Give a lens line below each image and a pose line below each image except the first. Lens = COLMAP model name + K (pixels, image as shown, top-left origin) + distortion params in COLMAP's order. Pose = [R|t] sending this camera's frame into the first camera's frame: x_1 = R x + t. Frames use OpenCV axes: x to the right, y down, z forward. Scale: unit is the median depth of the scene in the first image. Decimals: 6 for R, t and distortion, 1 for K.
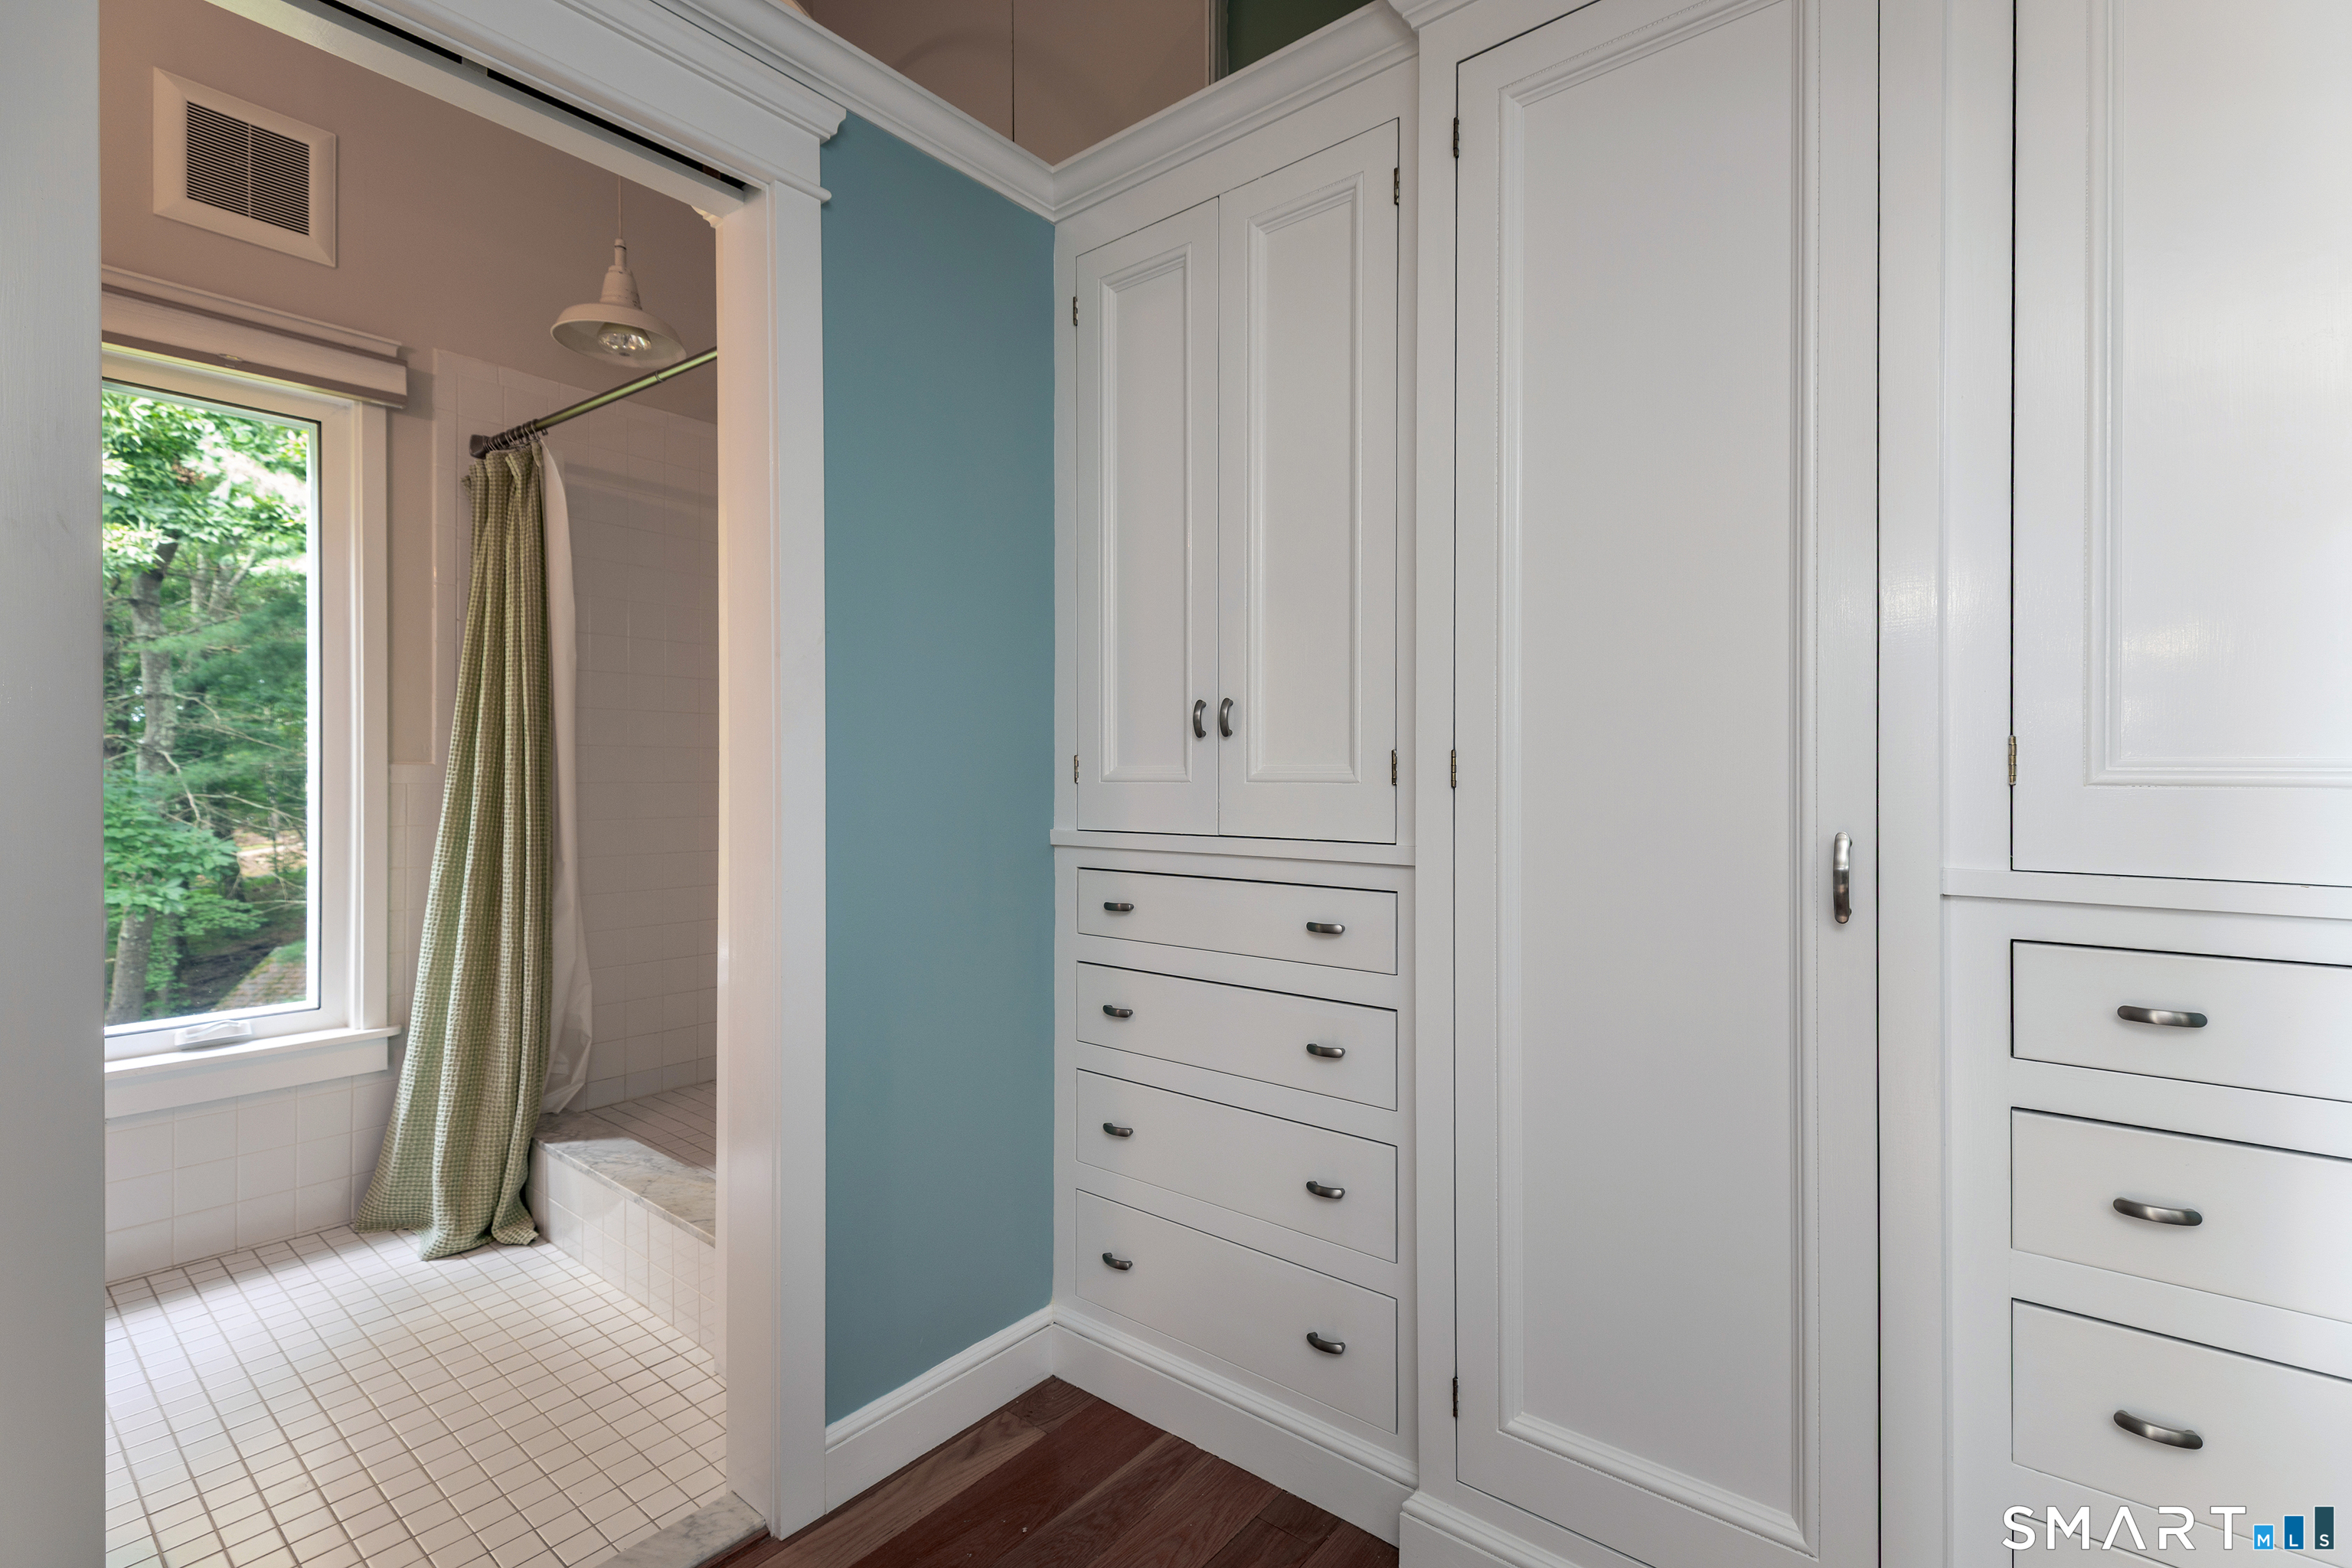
lens RADIAL K [[1074.0, 0, 1182.3], [0, 1074.0, 777.6], [0, 0, 1]] dist [0.019797, -0.000744]
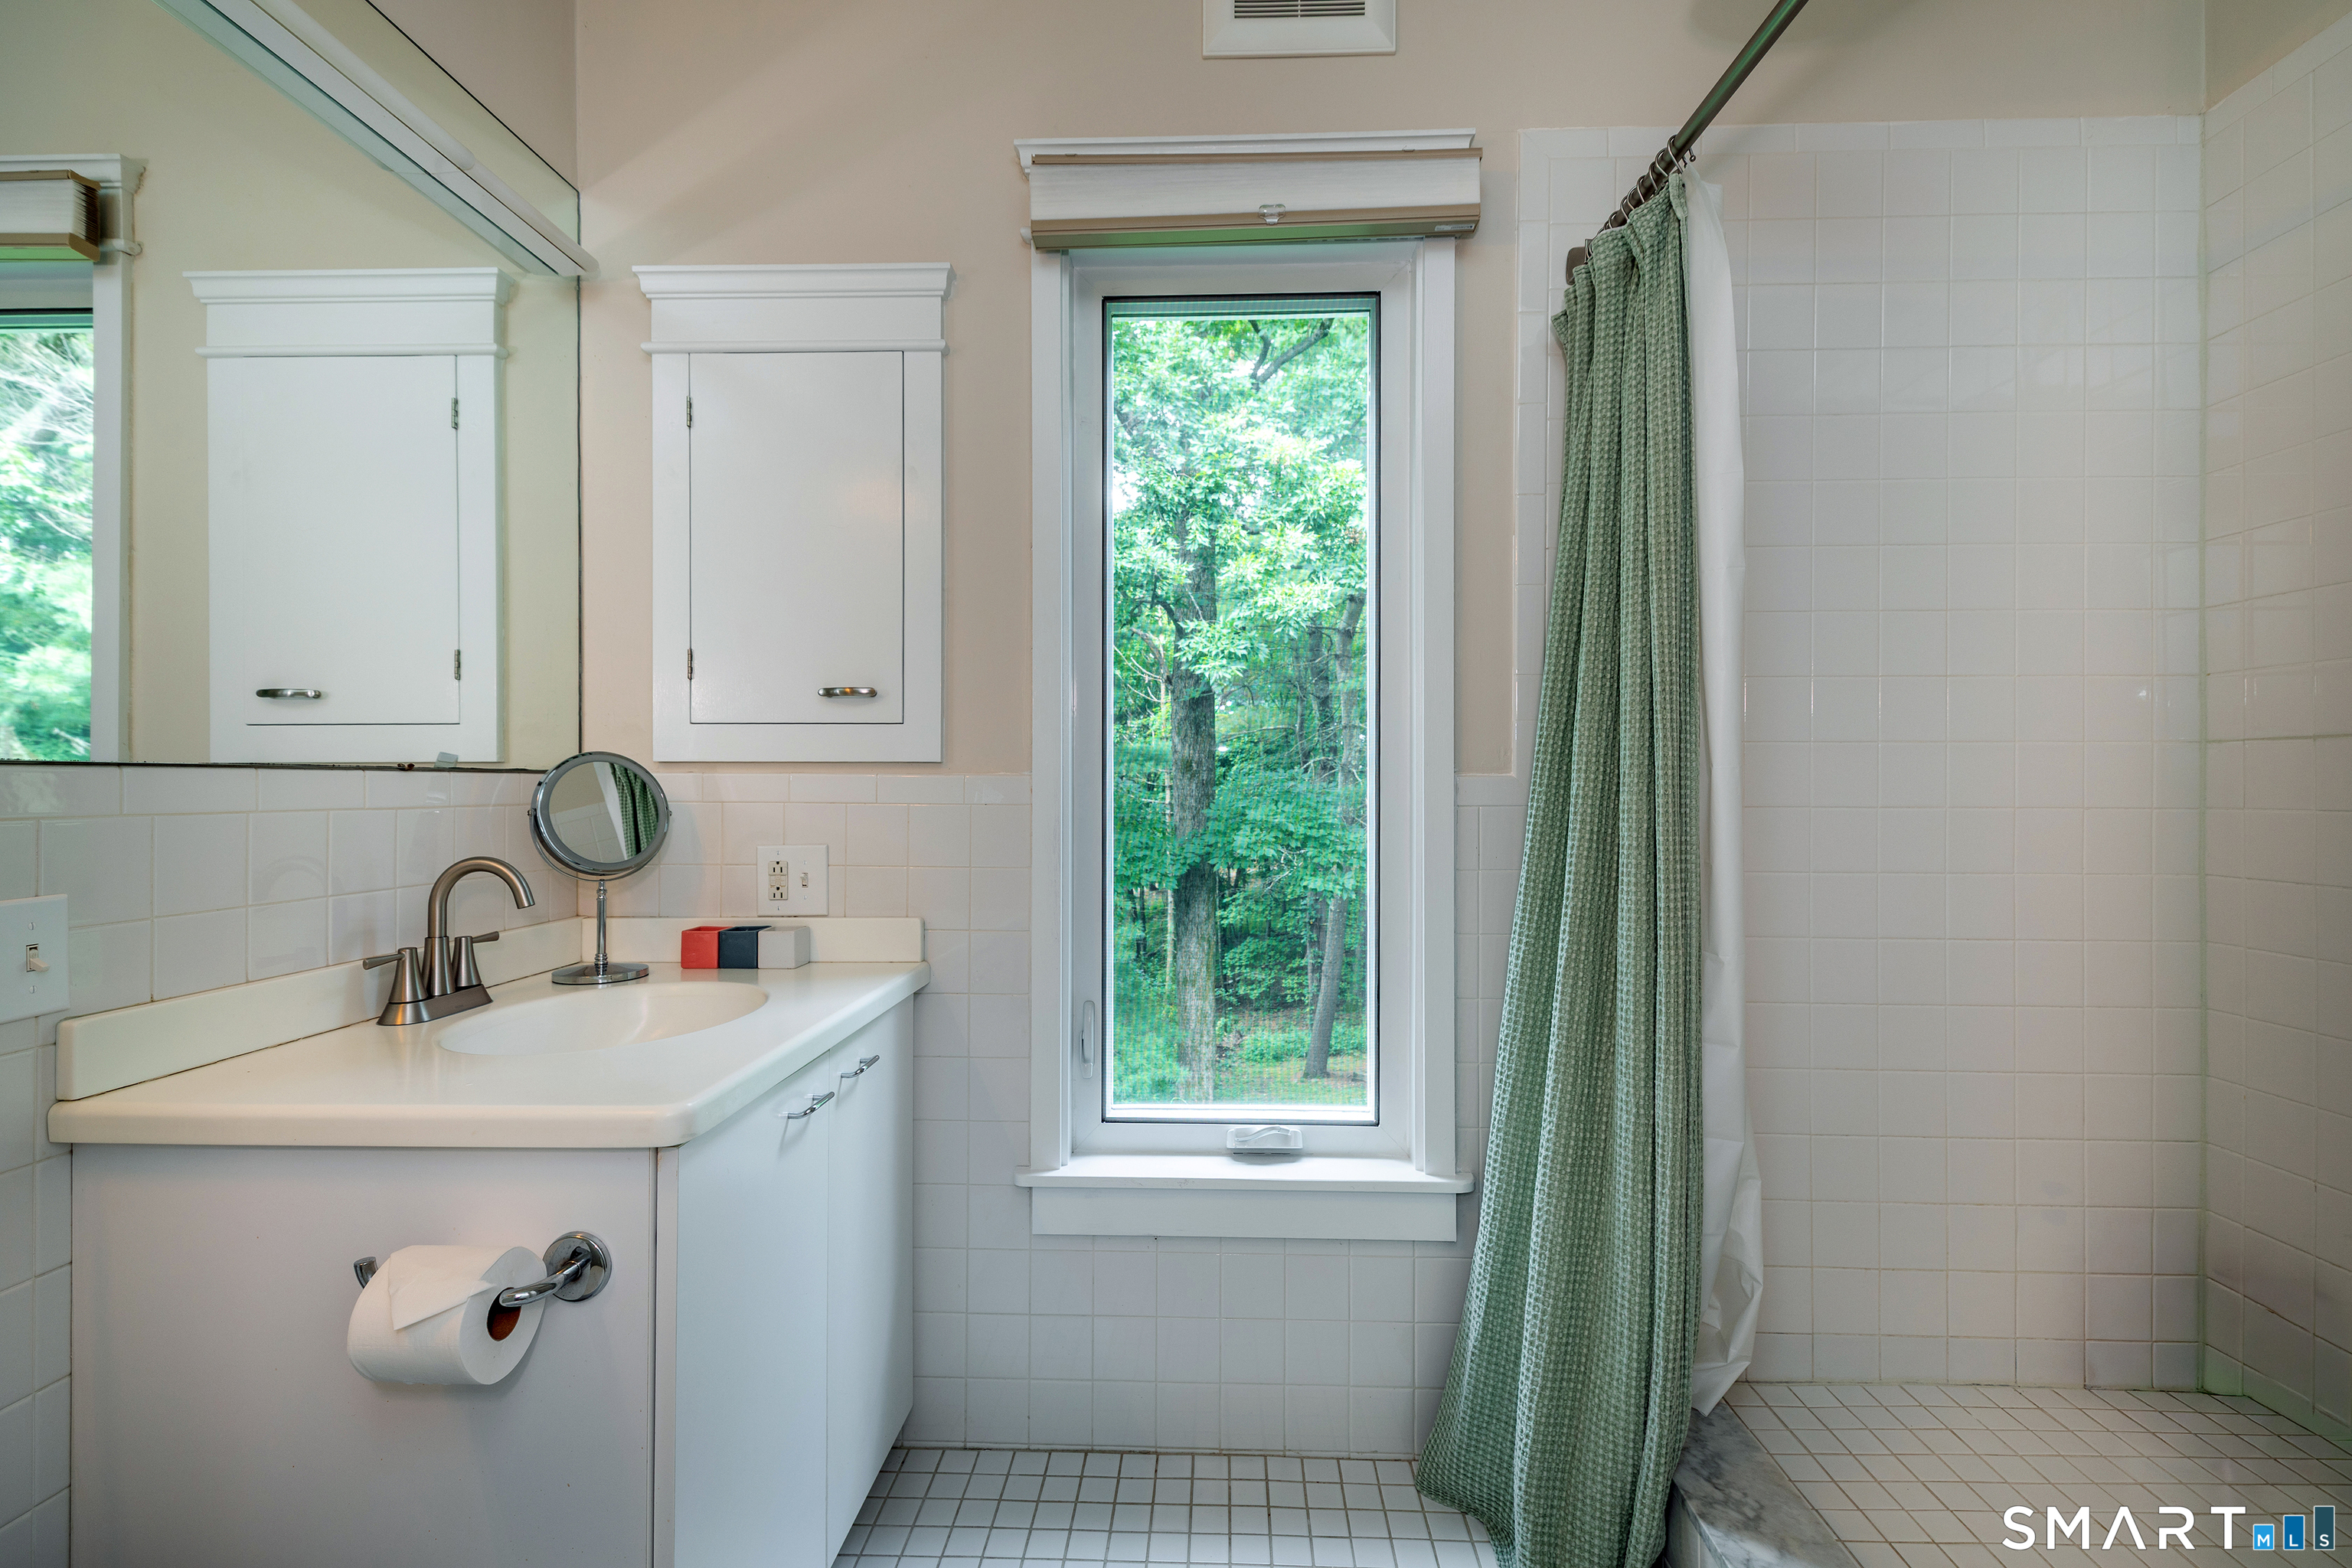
lens RADIAL K [[1074.0, 0, 1180.6], [0, 1074.0, 786.0], [0, 0, 1]] dist [0.019797, -0.000744]
pose [[0.607038, -0.001709, -0.794671, -0.315899], [0.000133, 0.999998, -0.002049, -0.004252], [0.794673, 0.001138, 0.607037, 0.473946]]
